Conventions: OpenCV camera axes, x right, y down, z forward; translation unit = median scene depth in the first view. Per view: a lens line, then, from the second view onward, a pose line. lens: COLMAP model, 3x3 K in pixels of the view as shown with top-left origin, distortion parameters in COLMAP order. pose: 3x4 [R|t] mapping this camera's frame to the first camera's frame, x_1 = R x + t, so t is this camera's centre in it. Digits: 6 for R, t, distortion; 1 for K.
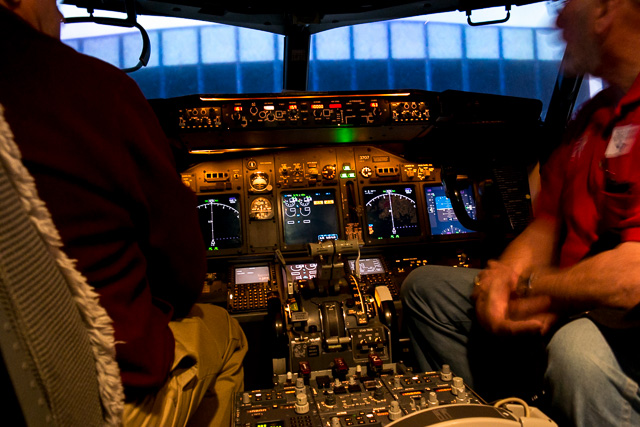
lens RADIAL K [[503.8, 0, 320.0], [0, 503.8, 213.5], [0, 0, 1]] dist [-0.013213, -0.010992]
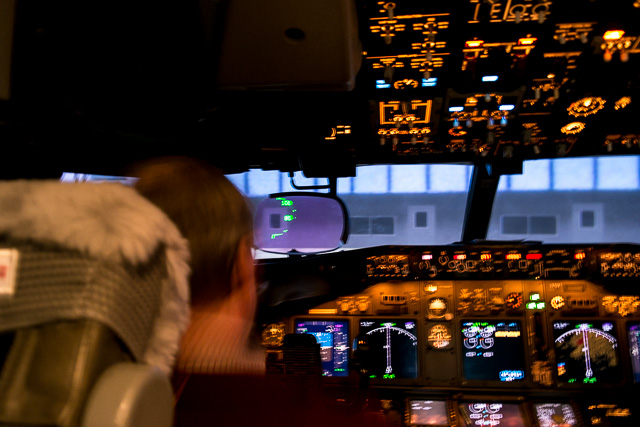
lens RADIAL K [[503.8, 0, 320.0], [0, 503.8, 213.5], [0, 0, 1]] dist [-0.013213, -0.010992]
pose [[0.964251, 0.035265, -0.262635, -0.091506], [-0.033090, 0.999372, 0.012701, -0.248475], [0.262918, -0.003556, 0.964812, 0.014562]]
